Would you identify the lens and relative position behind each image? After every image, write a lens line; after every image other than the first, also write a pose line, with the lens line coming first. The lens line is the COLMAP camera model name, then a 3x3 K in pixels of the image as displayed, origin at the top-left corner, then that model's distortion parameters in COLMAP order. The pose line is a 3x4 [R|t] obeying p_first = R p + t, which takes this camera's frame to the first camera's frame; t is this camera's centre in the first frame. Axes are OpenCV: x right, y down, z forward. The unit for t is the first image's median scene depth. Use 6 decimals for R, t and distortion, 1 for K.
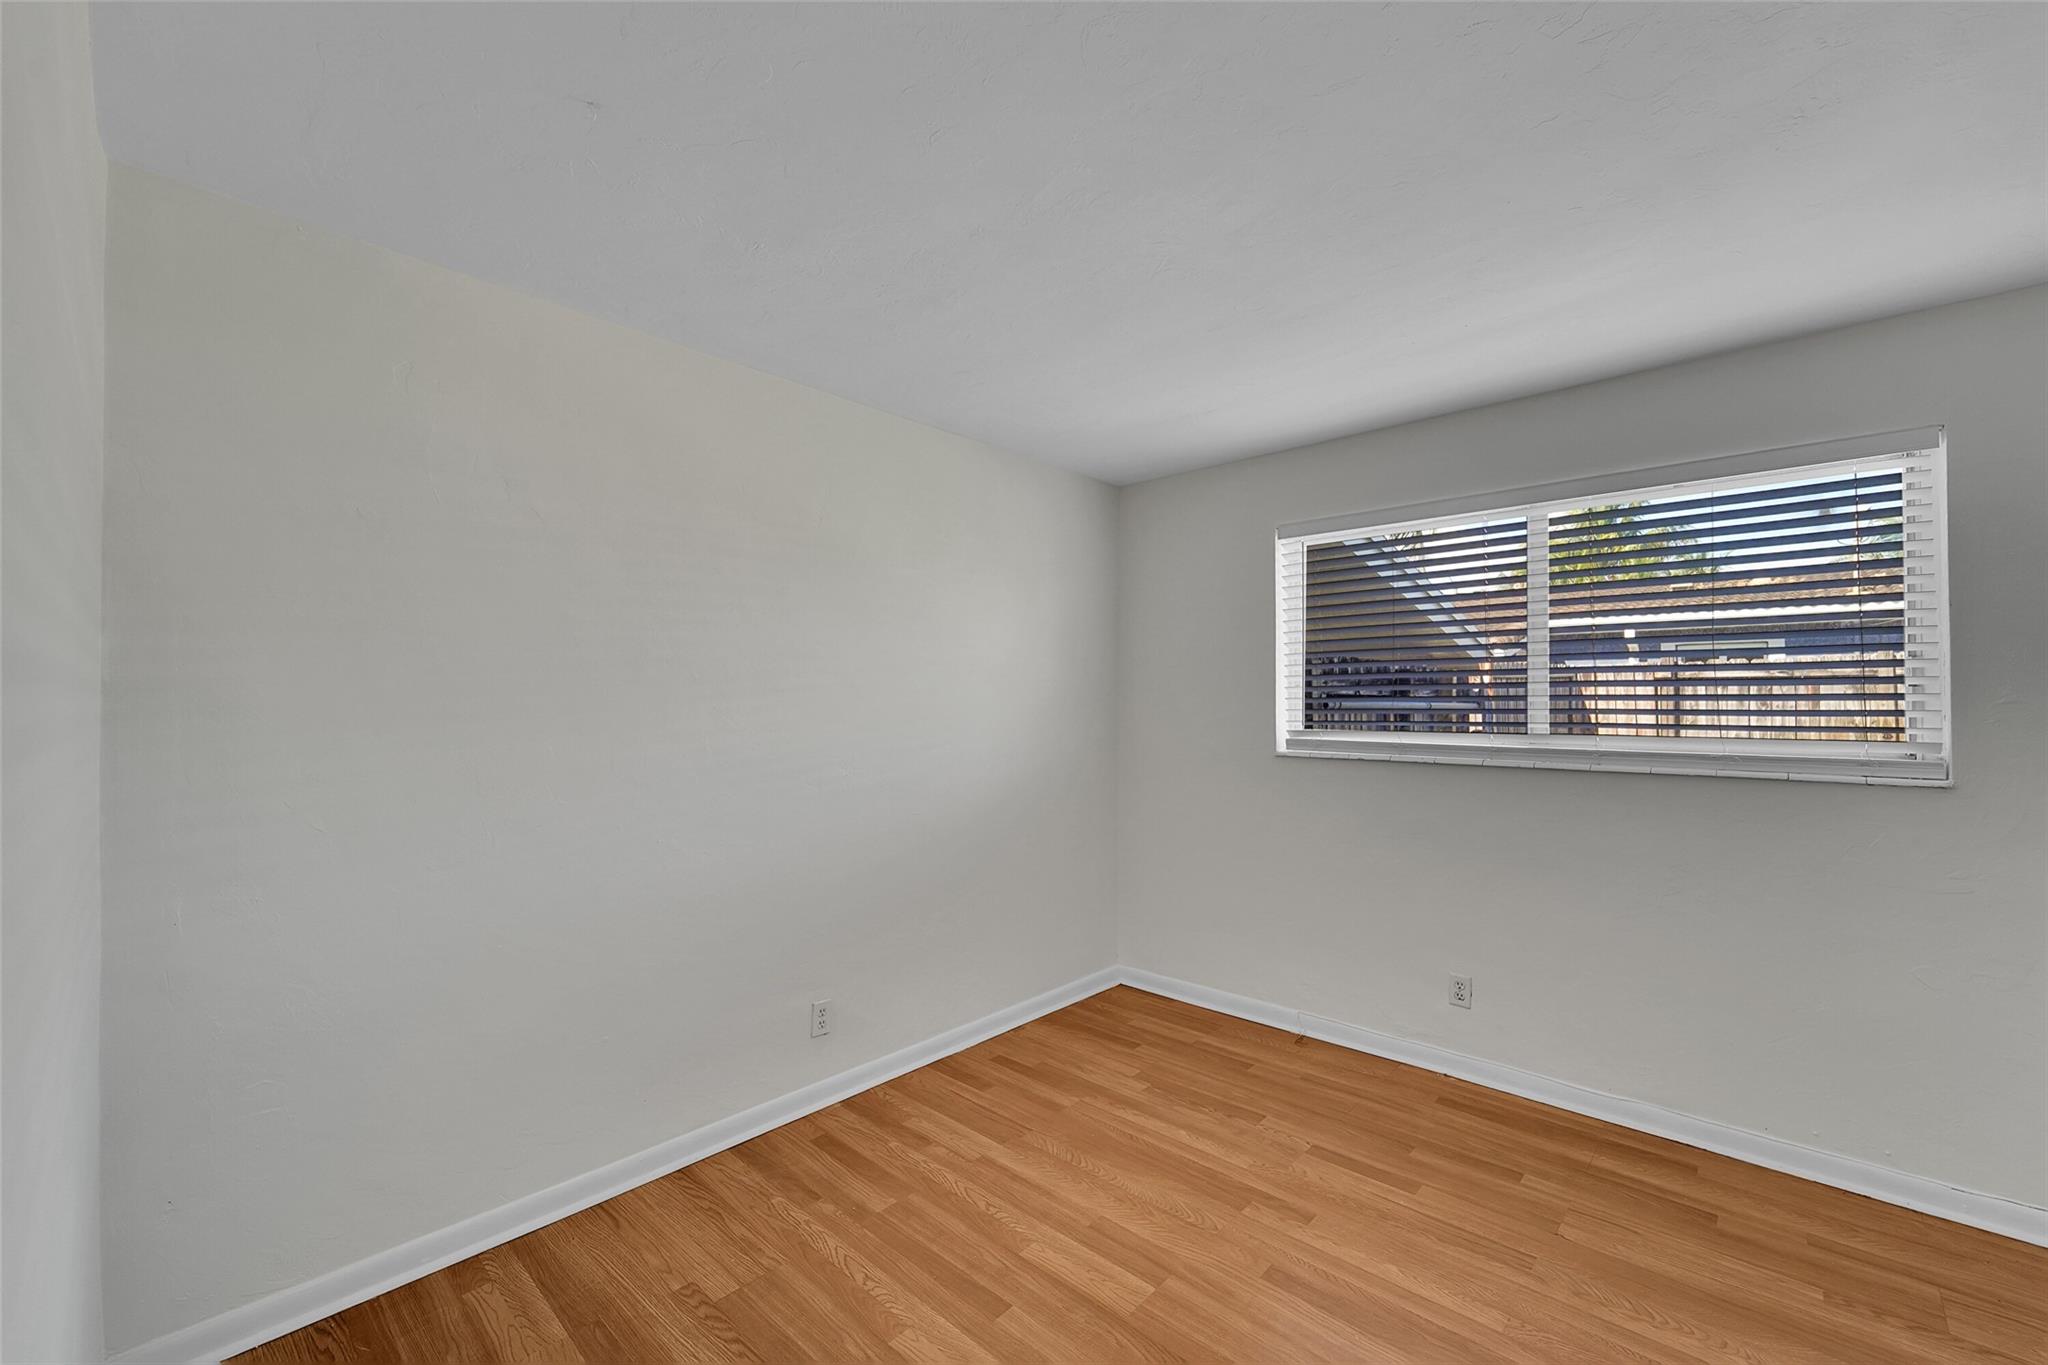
lens RADIAL K [[821.8, 0, 1017.2], [0, 821.8, 684.8], [0, 0, 1]] dist [-0.000613, -0.002136]
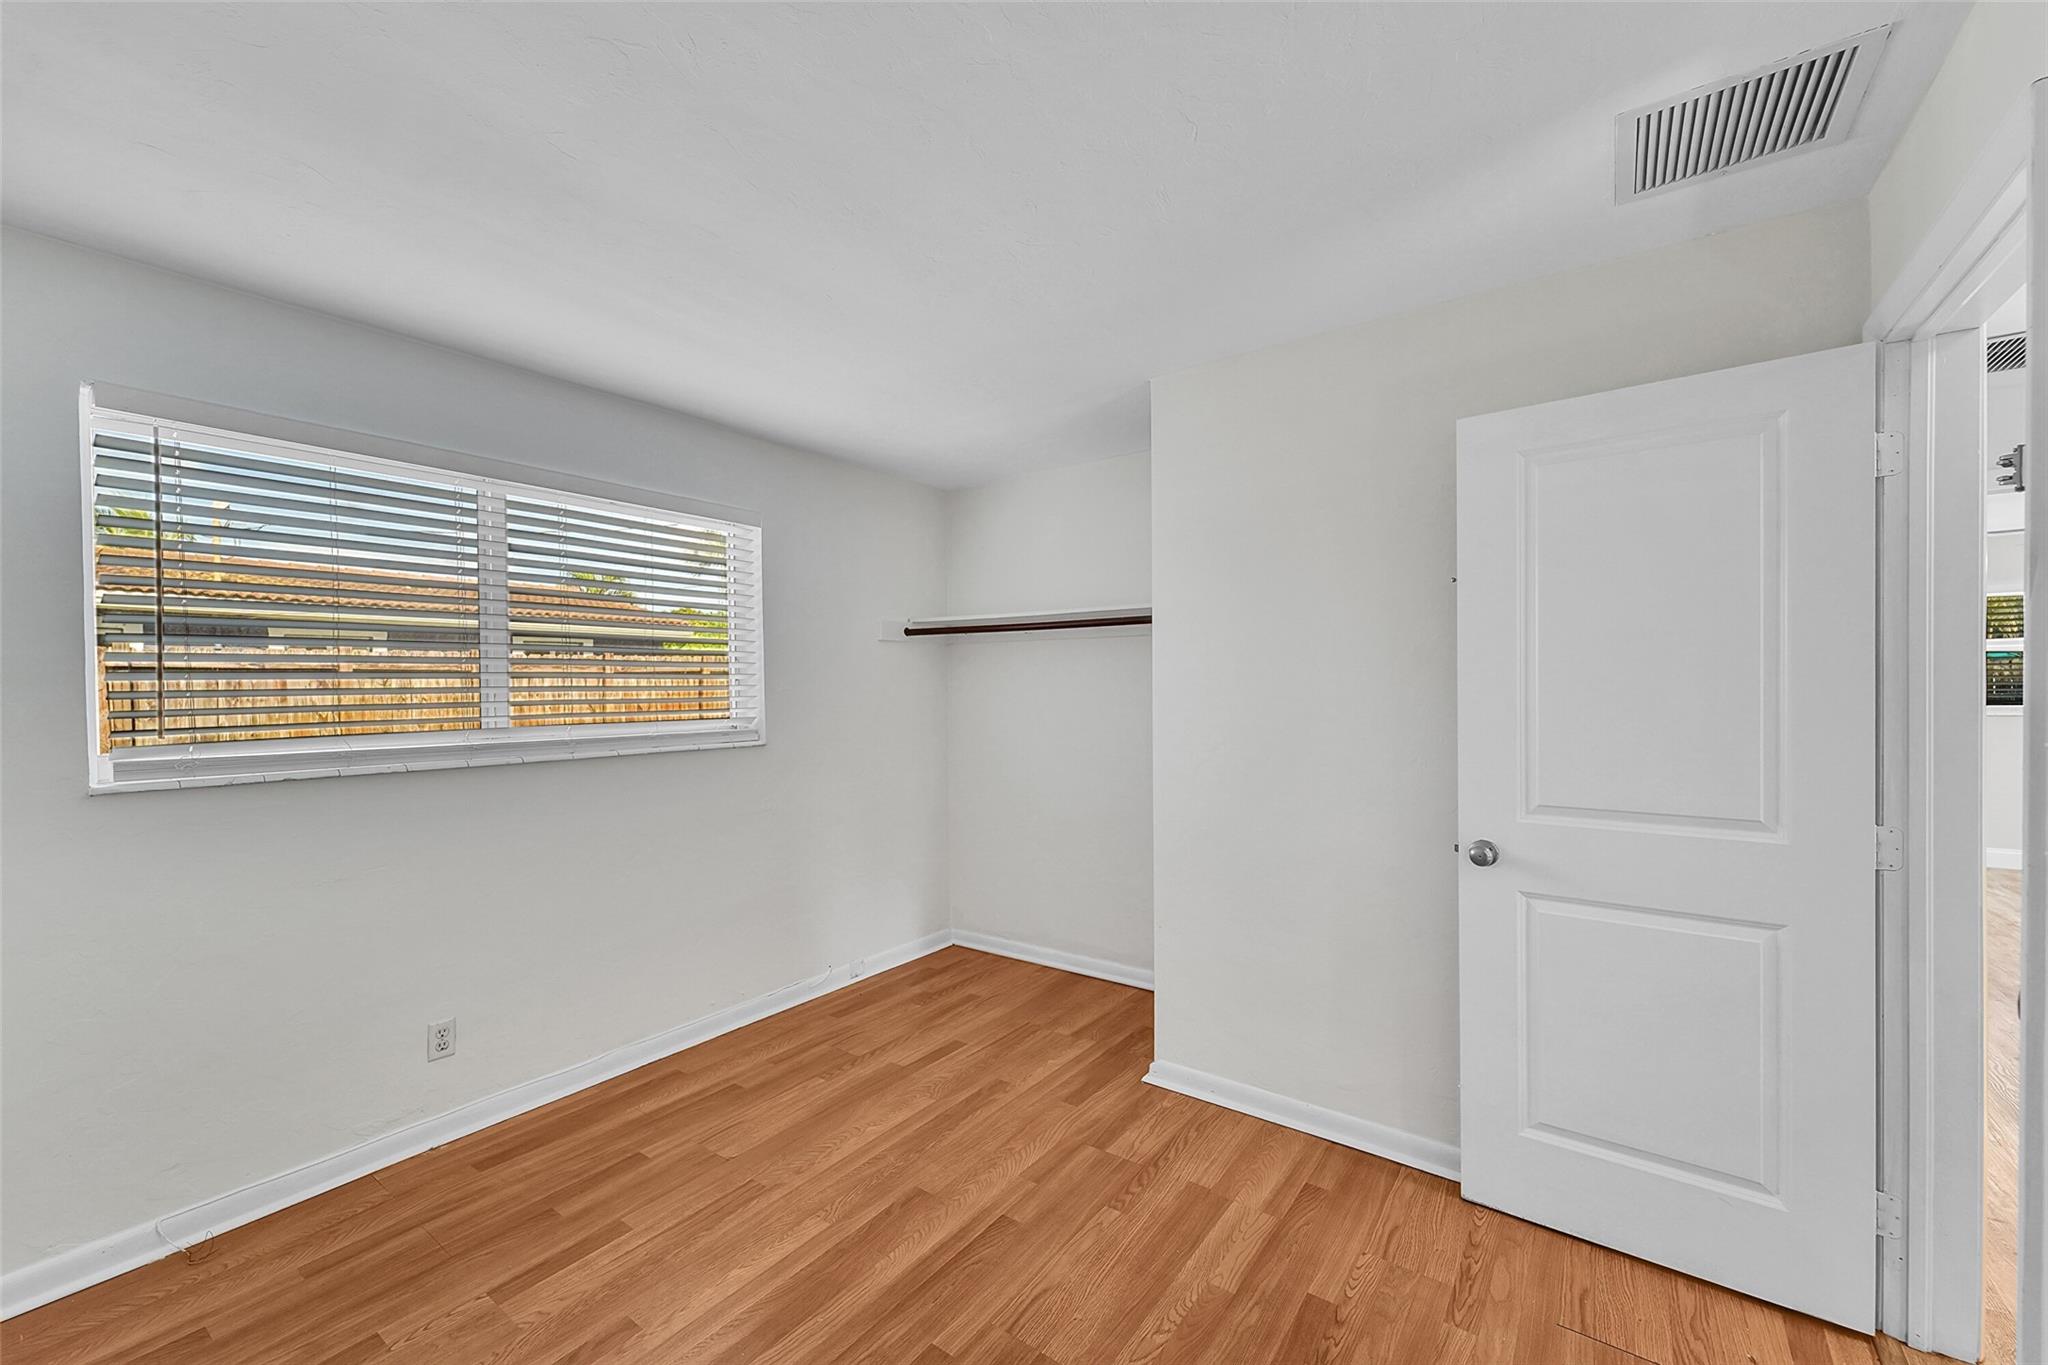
lens RADIAL K [[821.8, 0, 1015.2], [0, 821.8, 689.0], [0, 0, 1]] dist [-0.000613, -0.002136]
pose [[-0.130236, -0.001179, 0.991482, -0.433711], [-0.009843, 0.999952, -0.000104, 0.011705], [-0.991434, -0.009773, -0.130241, 0.632336]]
